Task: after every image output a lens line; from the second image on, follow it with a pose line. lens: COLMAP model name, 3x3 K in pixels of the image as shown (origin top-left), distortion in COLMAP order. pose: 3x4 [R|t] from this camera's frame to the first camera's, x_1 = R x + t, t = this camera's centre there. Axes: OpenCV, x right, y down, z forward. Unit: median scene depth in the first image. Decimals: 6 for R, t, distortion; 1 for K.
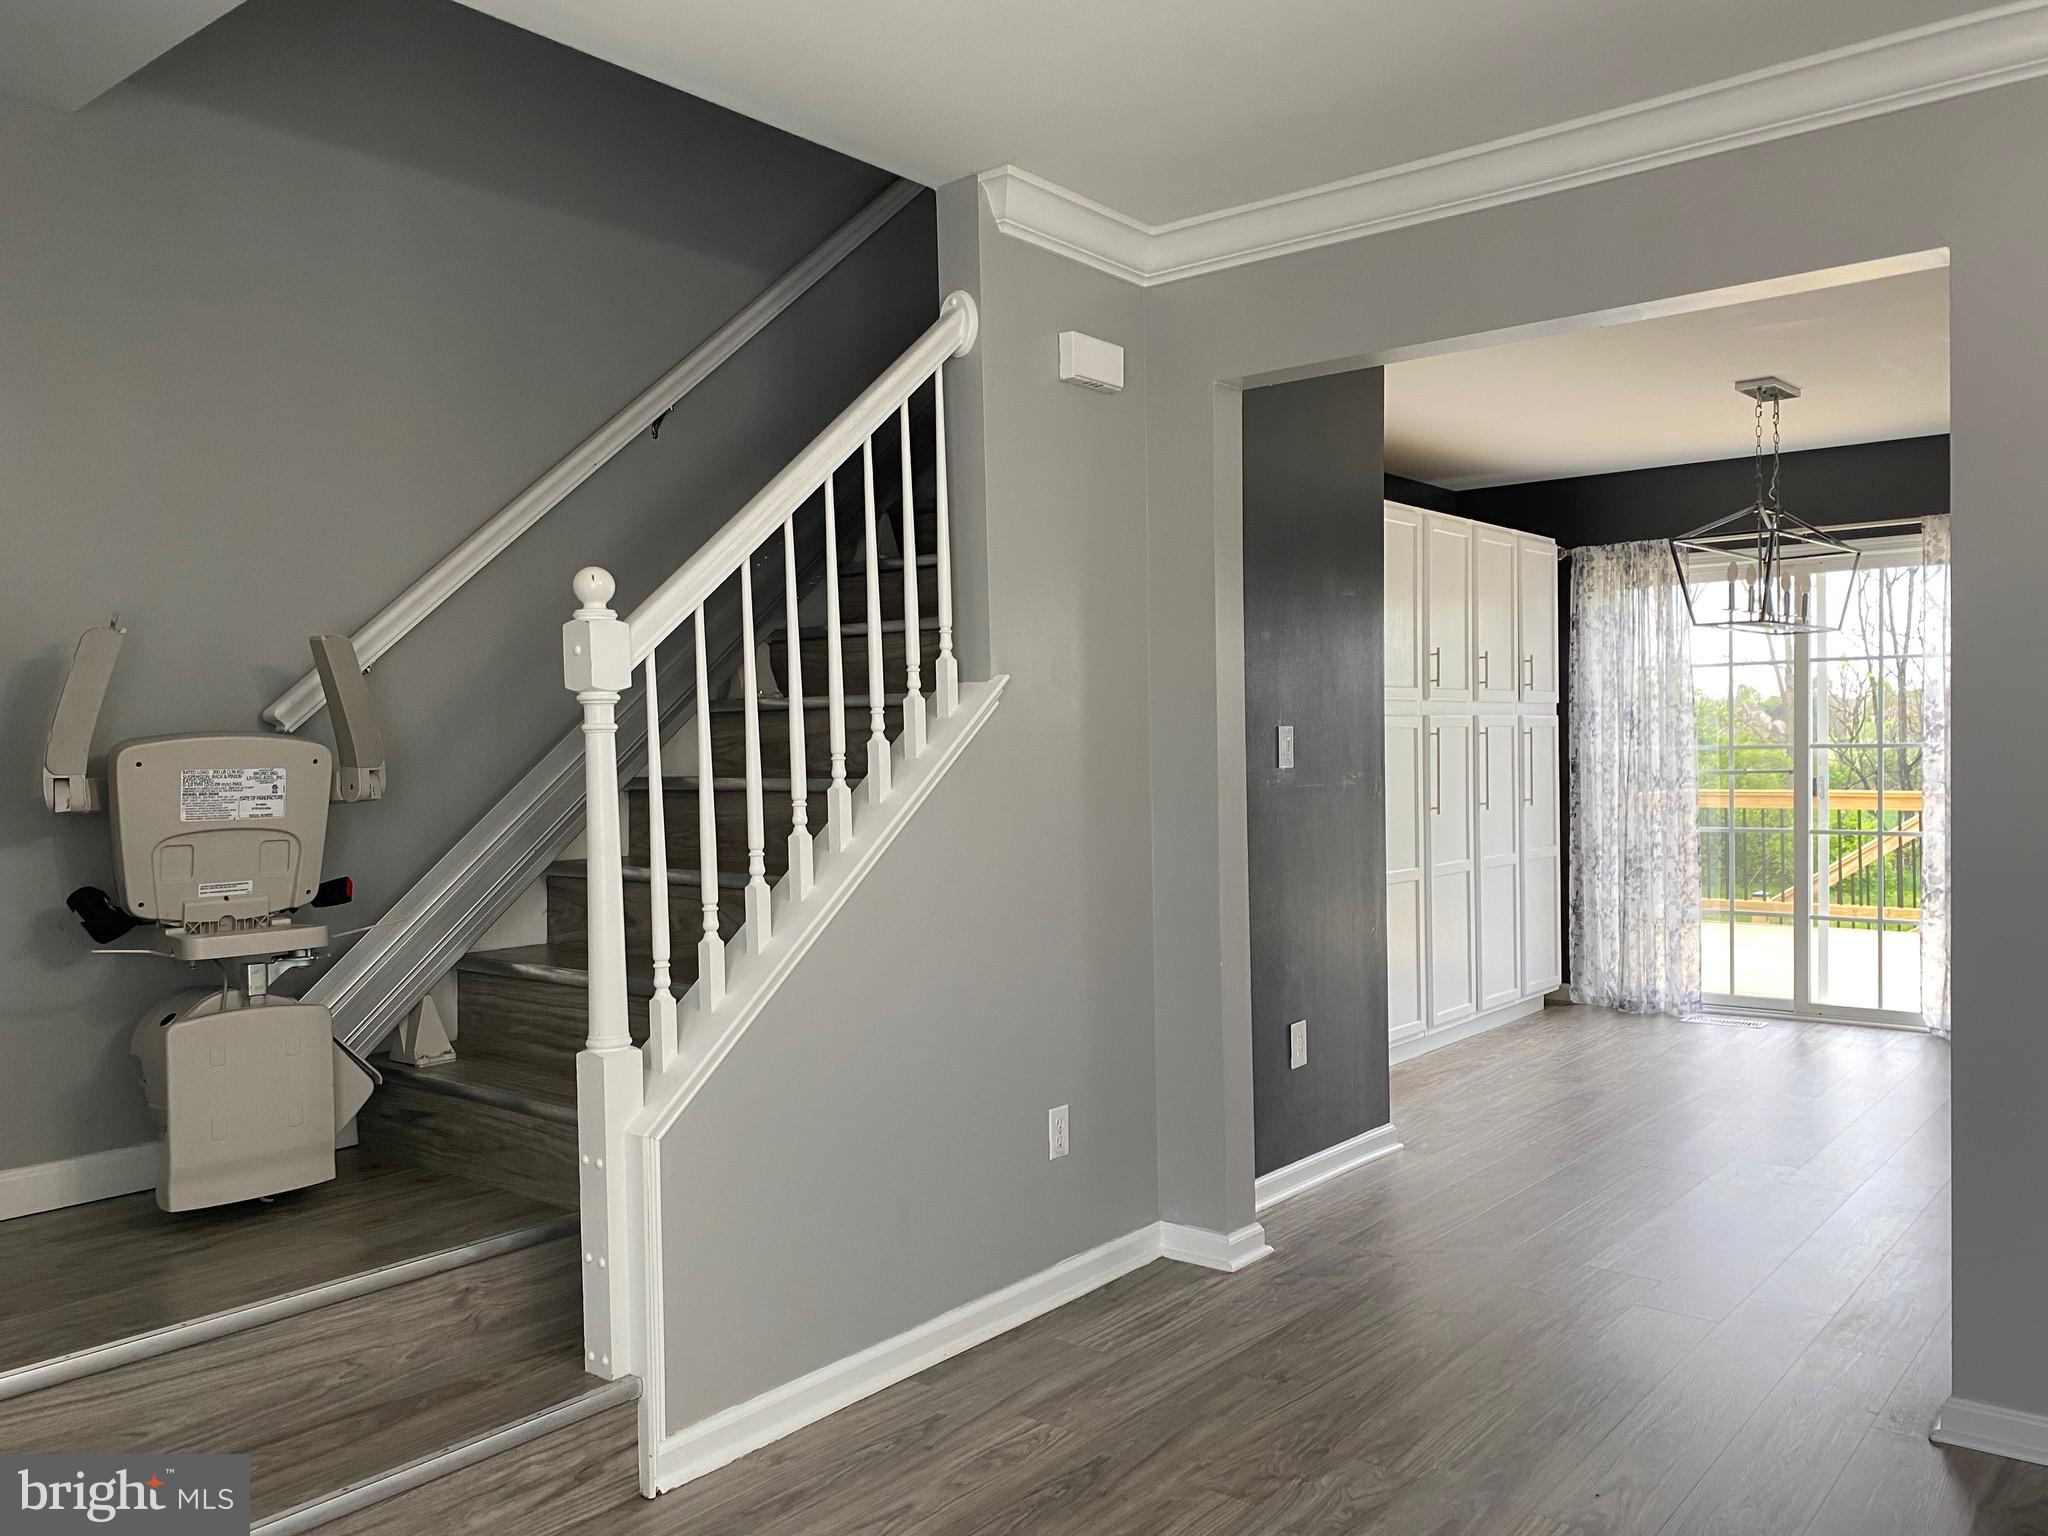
lens RADIAL K [[1603.4, 0, 1027.5], [0, 1603.4, 793.9], [0, 0, 1]] dist [0.005506, -0.000287]
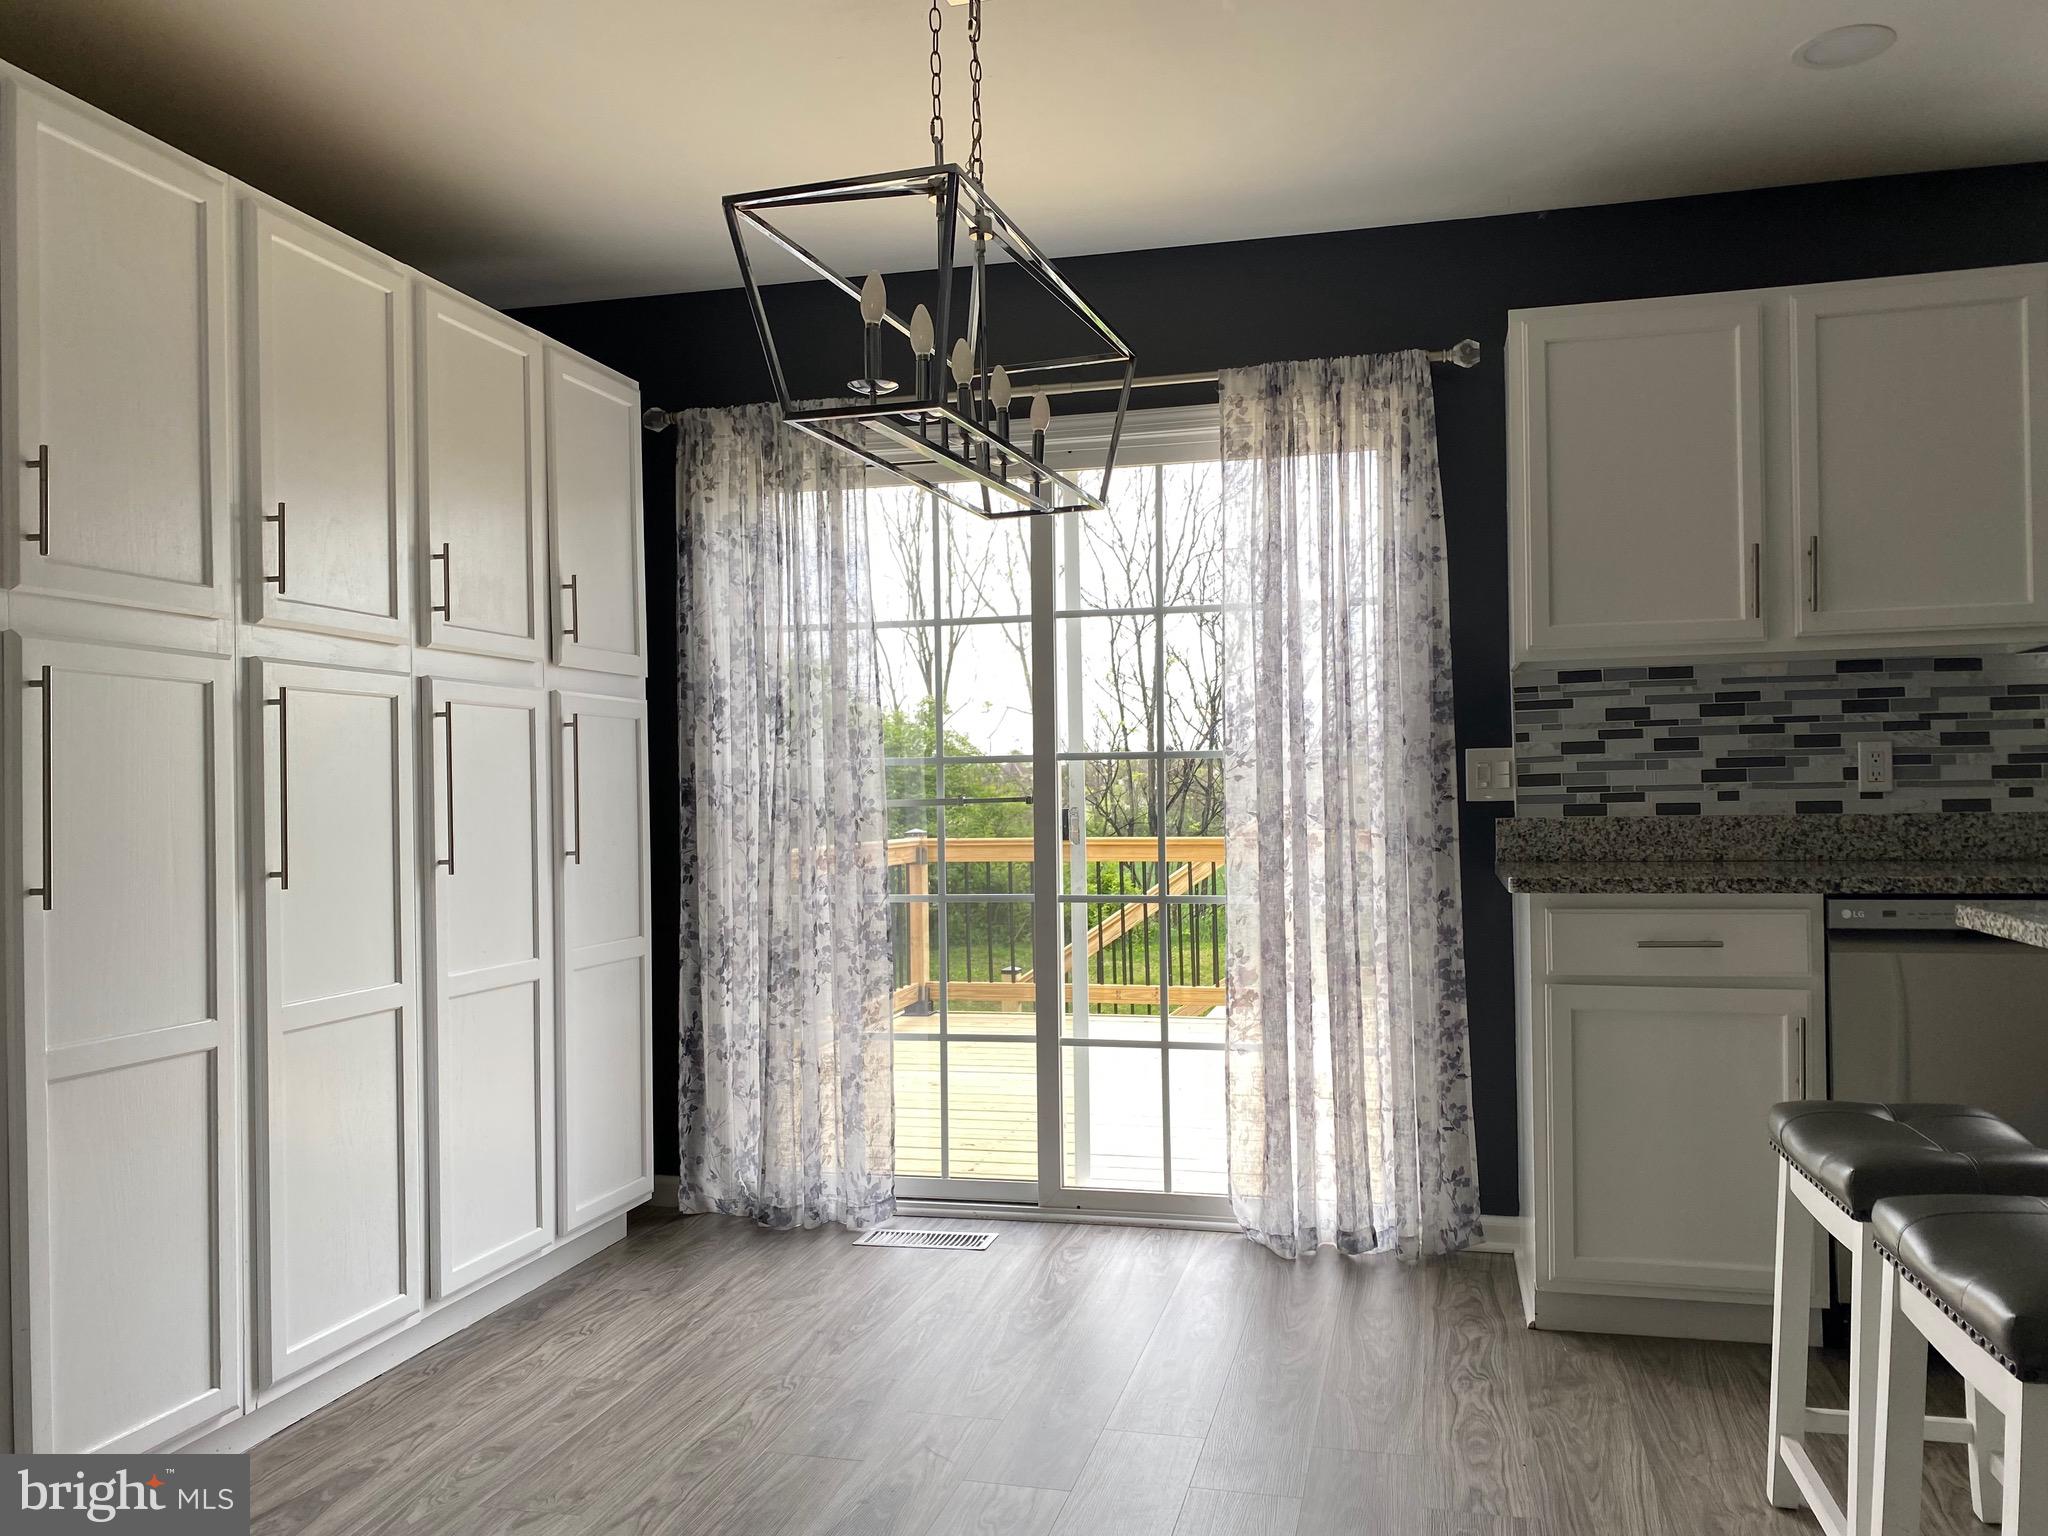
lens RADIAL K [[1565.7, 0, 1042.3], [0, 1565.7, 794.6], [0, 0, 1]] dist [0.054107, -0.093706]
pose [[0.904304, 0.002510, 0.426882, 0.222919], [0.013328, 0.999329, -0.034110, 0.004107], [-0.426681, 0.036535, 0.903664, 0.454319]]
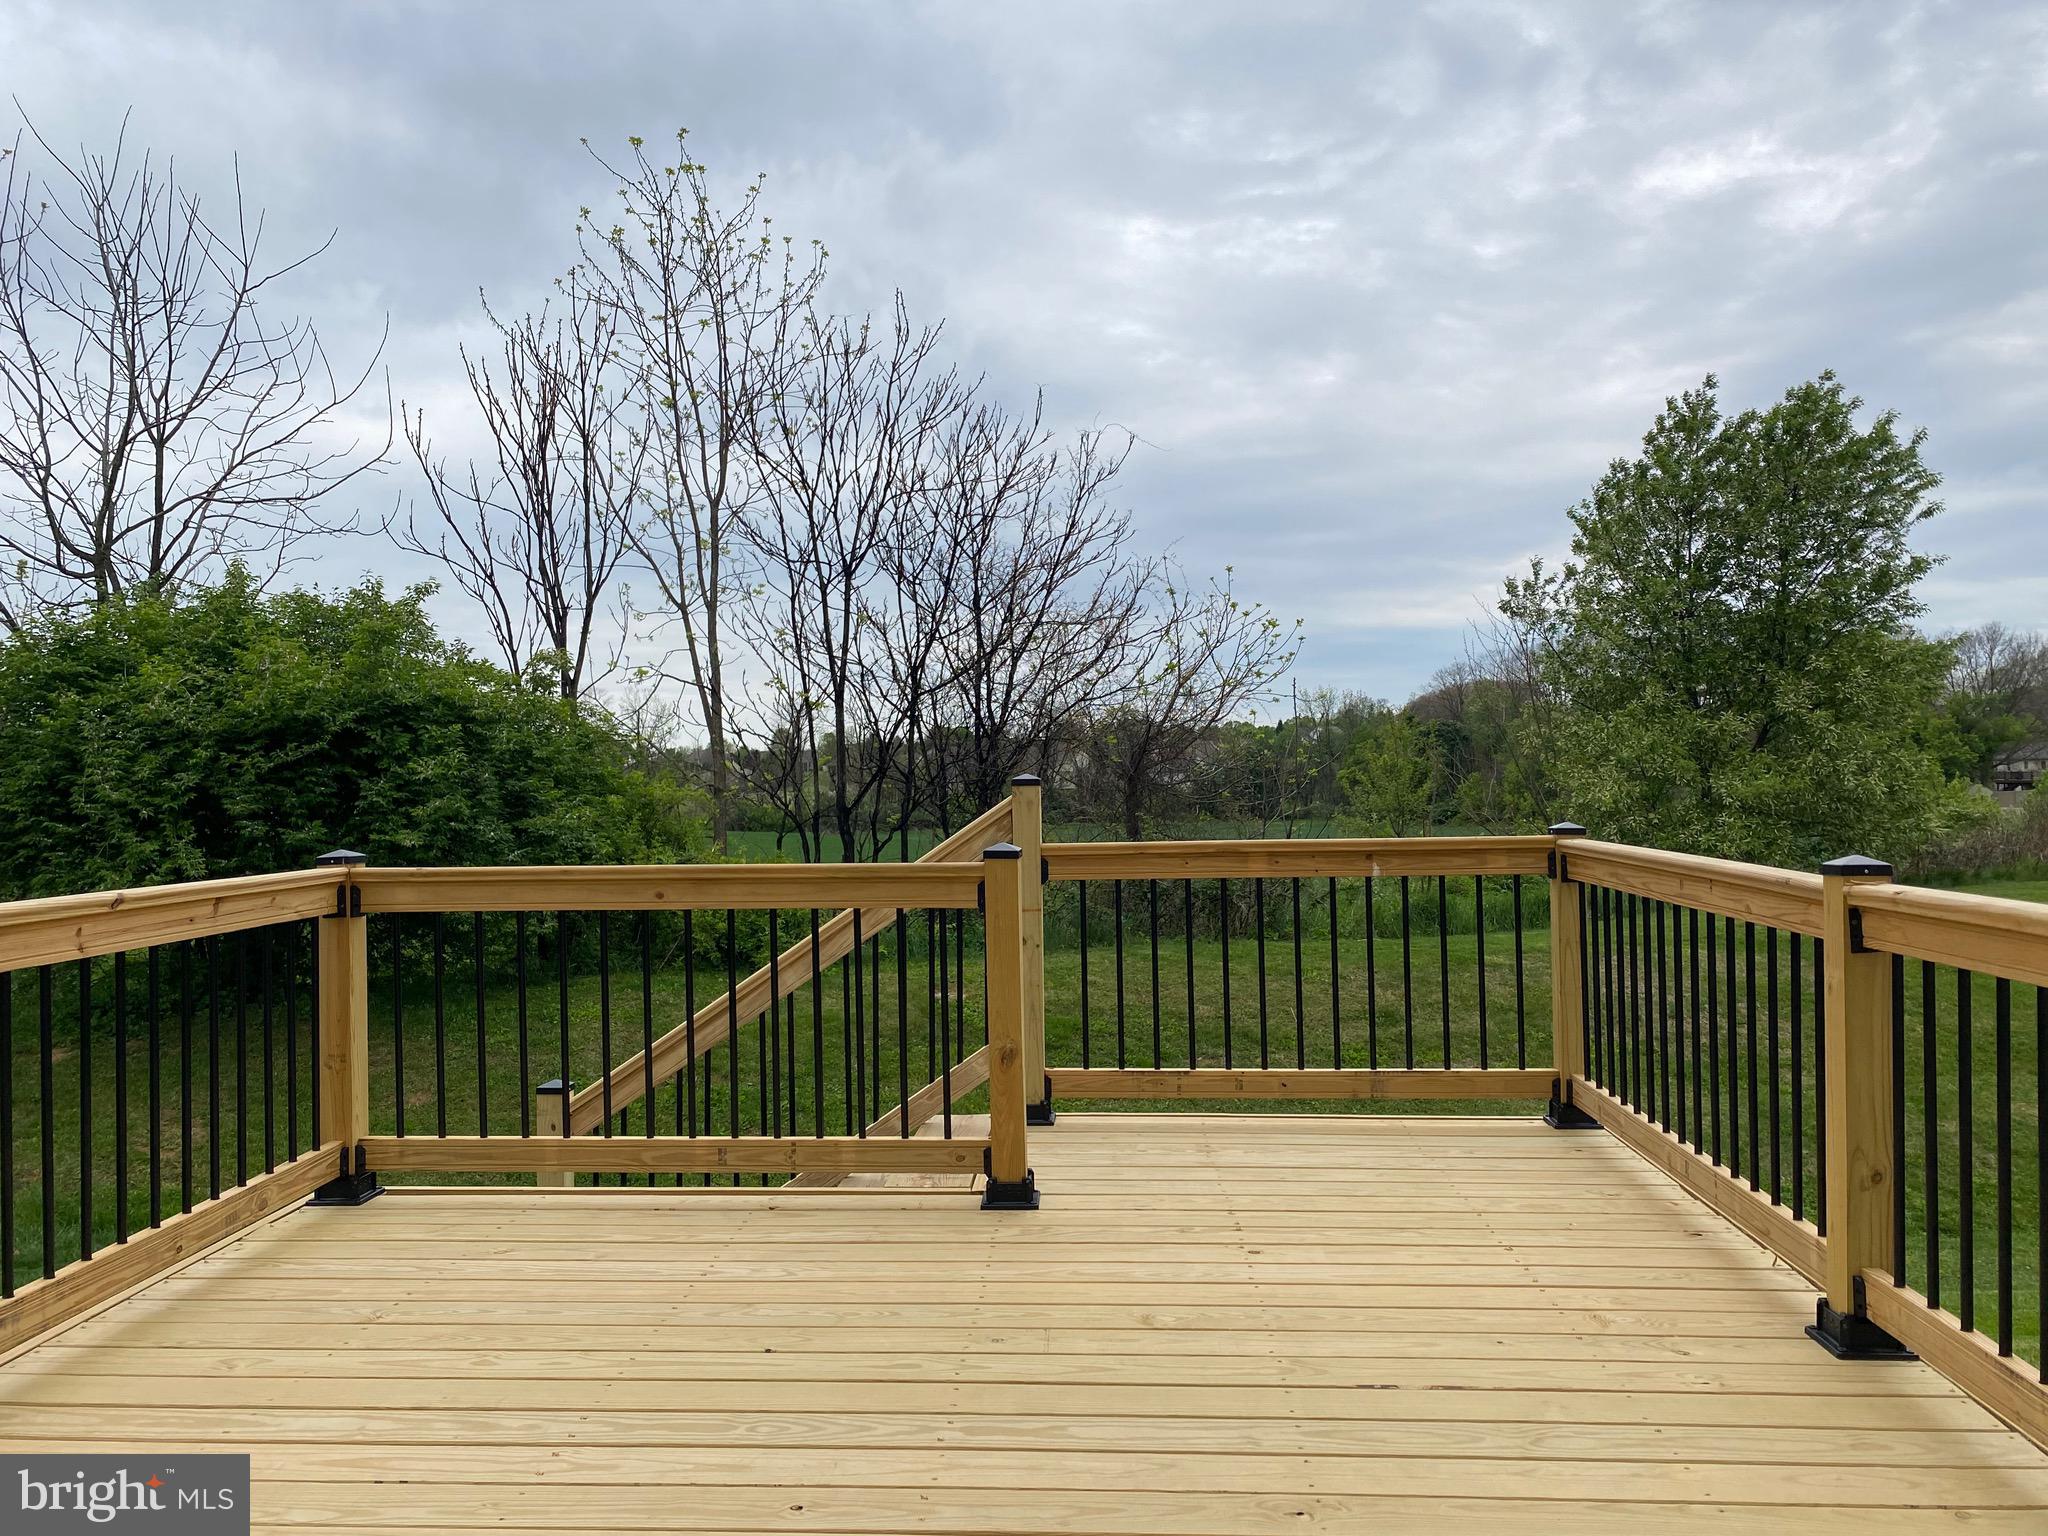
lens RADIAL K [[1565.0, 0, 1024.0], [0, 1565.0, 768.0], [0, 0, 1]] dist [0.059333, -0.093362]
pose [[0.815612, 0.007008, 0.578557, 0.481087], [0.019516, 0.999024, -0.039614, -0.013053], [-0.578270, 0.043601, 0.814679, 0.860839]]
